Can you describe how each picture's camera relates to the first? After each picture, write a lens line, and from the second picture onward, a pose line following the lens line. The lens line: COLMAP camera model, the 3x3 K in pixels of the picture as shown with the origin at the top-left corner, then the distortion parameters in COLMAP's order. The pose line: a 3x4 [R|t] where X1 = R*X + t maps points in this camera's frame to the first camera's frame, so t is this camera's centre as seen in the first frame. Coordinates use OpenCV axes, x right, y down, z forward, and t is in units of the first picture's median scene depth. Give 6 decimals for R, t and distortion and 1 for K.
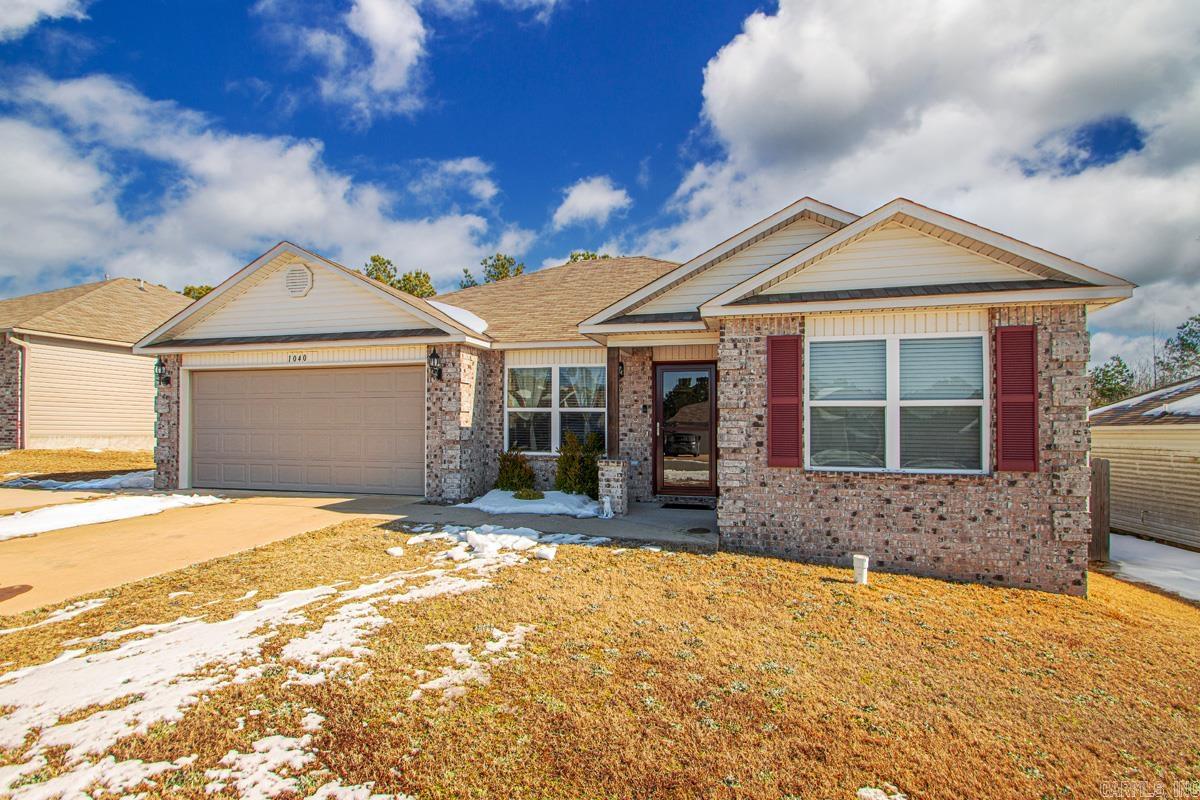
lens RADIAL K [[558.2, 0, 666.4], [0, 558.2, 421.4], [0, 0, 1]] dist [0.018381, -0.012239]
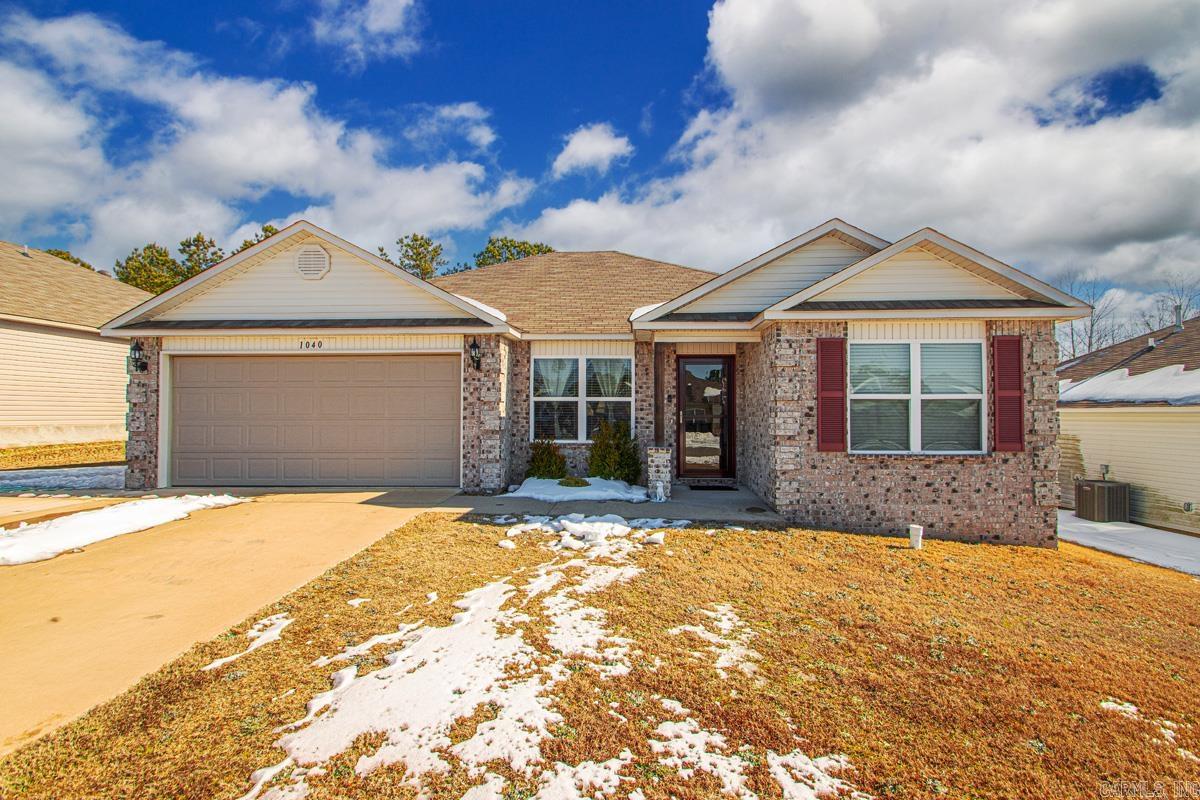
lens RADIAL K [[543.5, 0, 600.0], [0, 543.5, 400.0], [0, 0, 1]] dist [0.009312, 0.000451]
pose [[0.976215, -0.001459, 0.216799, -0.508684], [0.000900, 0.999996, 0.002676, -0.029084], [-0.216802, -0.002418, 0.976213, 0.005543]]
